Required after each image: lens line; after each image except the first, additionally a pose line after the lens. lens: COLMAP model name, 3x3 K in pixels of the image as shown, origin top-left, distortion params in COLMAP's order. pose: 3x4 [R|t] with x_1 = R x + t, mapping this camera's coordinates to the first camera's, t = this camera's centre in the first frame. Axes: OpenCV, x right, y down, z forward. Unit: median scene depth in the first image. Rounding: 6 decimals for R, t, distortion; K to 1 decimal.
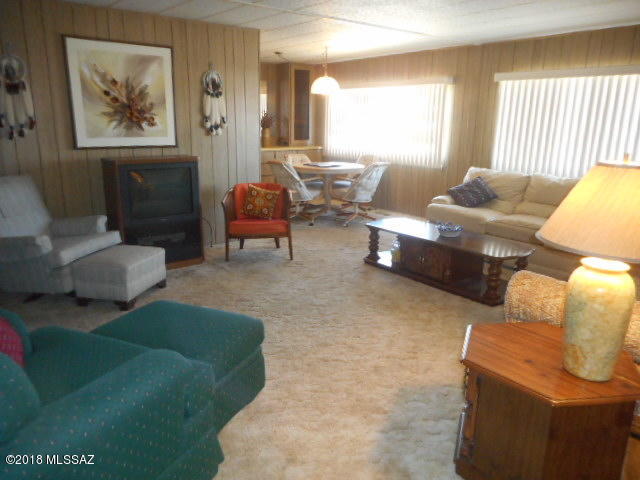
lens RADIAL K [[482.2, 0, 320.0], [0, 482.2, 240.0], [0, 0, 1]] dist [0.008908, 0.002742]
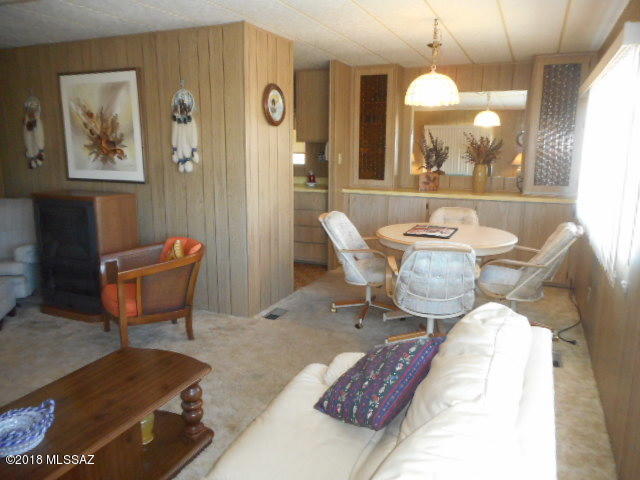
lens RADIAL K [[482.2, 0, 320.0], [0, 482.2, 240.0], [0, 0, 1]] dist [0.008908, 0.002742]
pose [[0.467414, 0.159713, -0.869492, 0.639853], [-0.211518, 0.975182, 0.065421, -0.228765], [0.858361, 0.153334, 0.489596, 0.910759]]
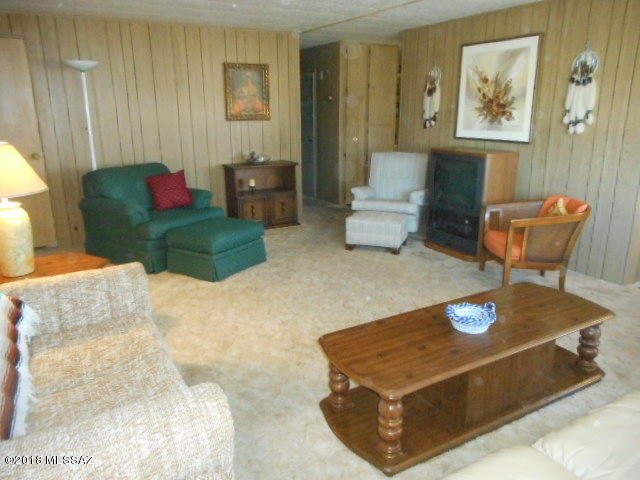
lens RADIAL K [[480.5, 0, 320.0], [0, 480.5, 240.0], [0, 0, 1]] dist [0.003024, 0.001210]
pose [[-0.150955, 0.250062, -0.956390, 0.719372], [-0.237810, 0.929878, 0.280665, -0.195086], [0.959510, 0.269807, -0.080903, 0.784553]]
